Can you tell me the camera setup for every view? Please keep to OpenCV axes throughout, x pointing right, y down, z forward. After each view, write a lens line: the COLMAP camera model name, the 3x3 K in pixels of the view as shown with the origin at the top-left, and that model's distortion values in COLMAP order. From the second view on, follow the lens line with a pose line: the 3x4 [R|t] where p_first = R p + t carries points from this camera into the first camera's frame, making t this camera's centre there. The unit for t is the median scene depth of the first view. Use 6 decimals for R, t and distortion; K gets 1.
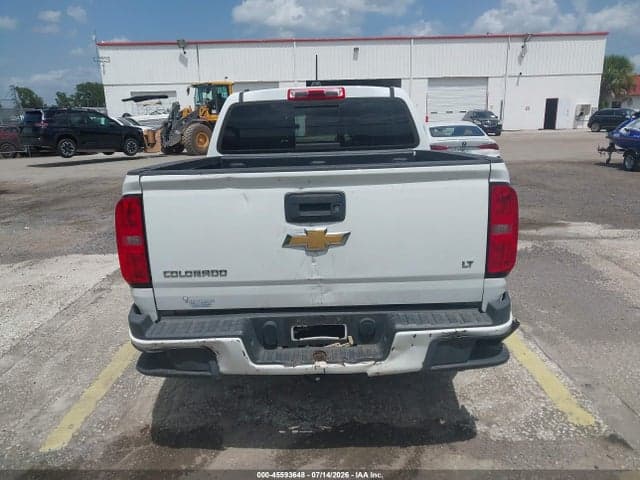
lens RADIAL K [[500.2, 0, 318.1], [0, 500.2, 243.3], [0, 0, 1]] dist [0.008133, -0.000120]
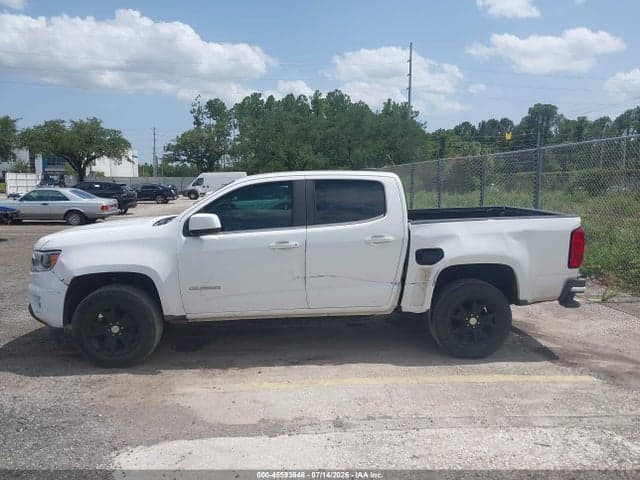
lens RADIAL K [[500.2, 0, 318.1], [0, 500.2, 243.3], [0, 0, 1]] dist [0.008133, -0.000120]
pose [[-0.084153, -0.102724, 0.991144, -1.472760], [0.238472, 0.963691, 0.120127, -0.332429], [-0.967496, 0.246469, -0.056601, 1.327678]]
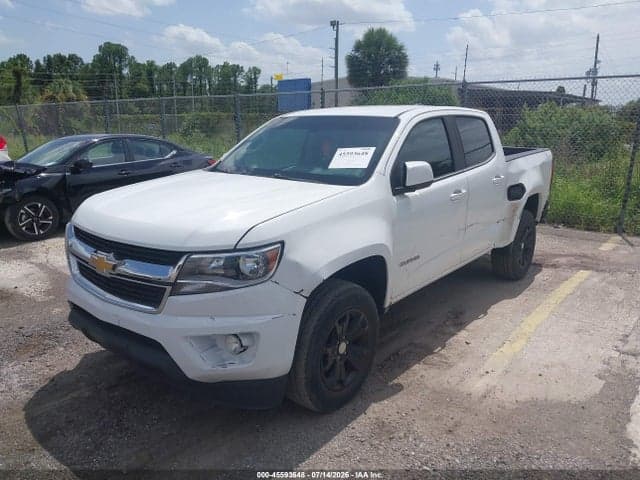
lens RADIAL K [[504.0, 0, 317.8], [0, 504.0, 244.5], [0, 0, 1]] dist [0.006005, 0.006069]
pose [[-0.777863, -0.125677, 0.615738, -0.677771], [0.164498, 0.904917, 0.392511, -0.573240], [-0.606522, 0.406608, -0.683229, 2.299124]]
